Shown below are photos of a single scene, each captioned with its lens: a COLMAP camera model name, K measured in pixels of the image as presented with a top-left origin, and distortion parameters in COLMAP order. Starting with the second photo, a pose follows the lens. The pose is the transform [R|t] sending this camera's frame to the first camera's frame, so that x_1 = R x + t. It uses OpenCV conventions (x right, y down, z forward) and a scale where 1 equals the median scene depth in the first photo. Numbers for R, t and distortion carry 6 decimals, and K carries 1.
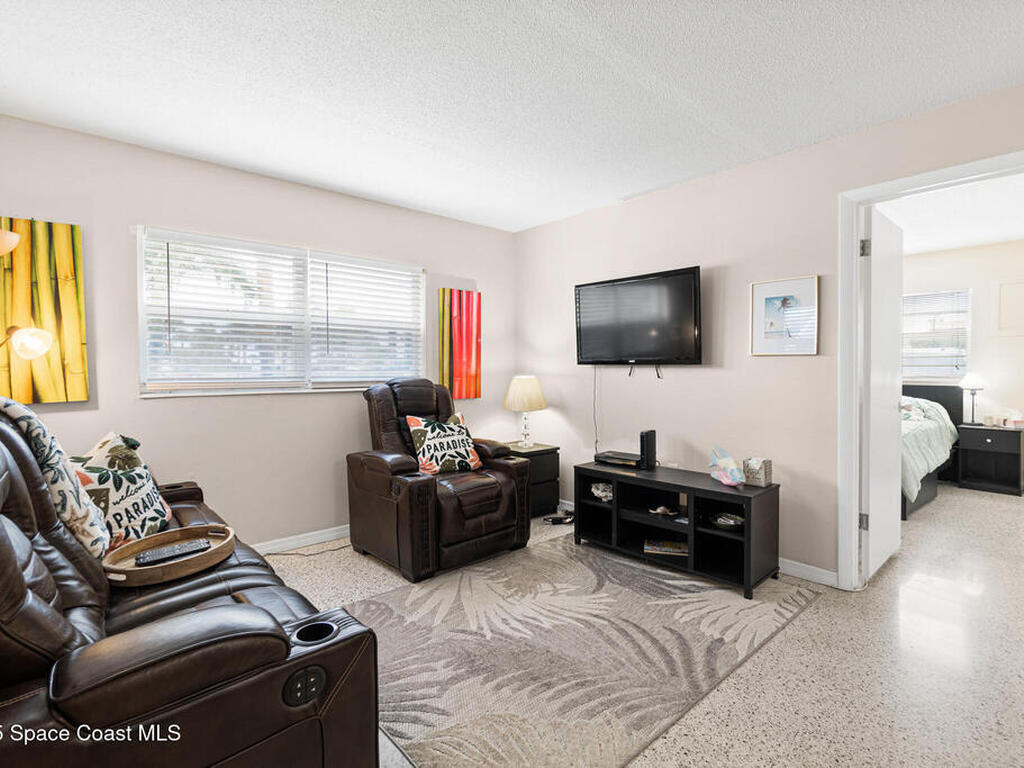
lens RADIAL K [[504.3, 0, 496.1], [0, 504.3, 375.9], [0, 0, 1]] dist [-0.002633, 0.000763]
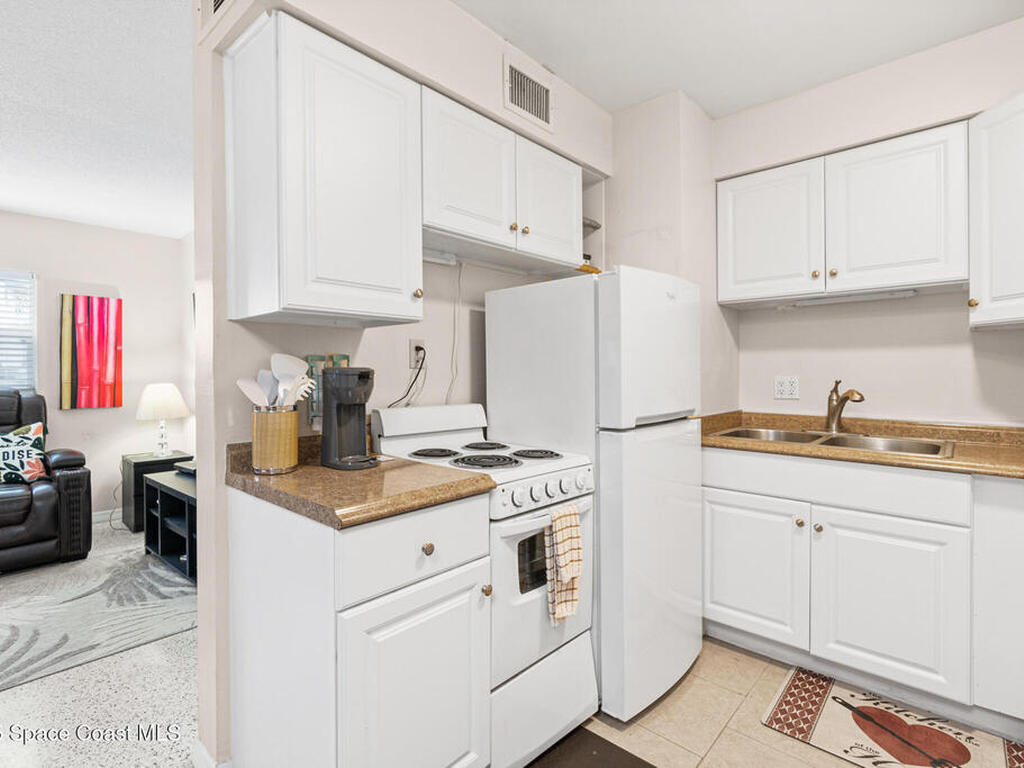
lens RADIAL K [[504.3, 0, 504.2], [0, 504.3, 385.6], [0, 0, 1]] dist [-0.002633, 0.000763]
pose [[0.992755, -0.000086, 0.120160, 0.884131], [-0.000638, 0.999982, 0.005984, -0.005576], [-0.120158, -0.006018, 0.992737, -0.081808]]
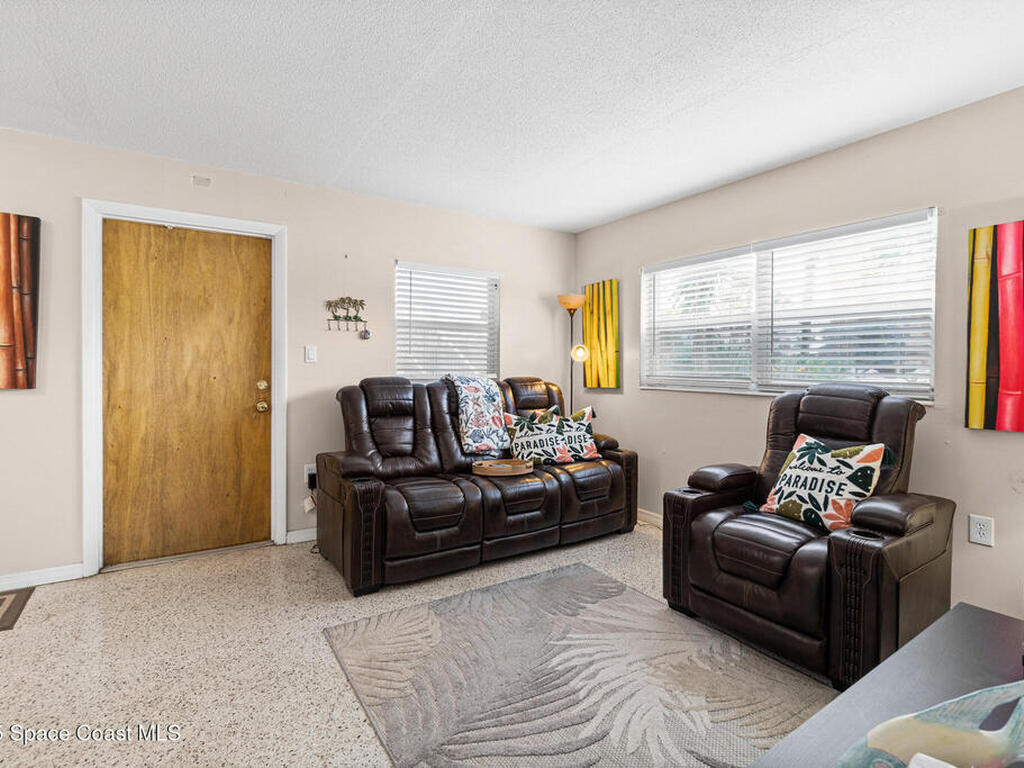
lens RADIAL K [[504.3, 0, 506.2], [0, 504.3, 377.3], [0, 0, 1]] dist [-0.002633, 0.000763]
pose [[-0.141286, 0.021618, -0.989733, 0.749042], [-0.024372, 0.999383, 0.025308, -0.014841], [0.989669, 0.027698, -0.140671, 0.809911]]
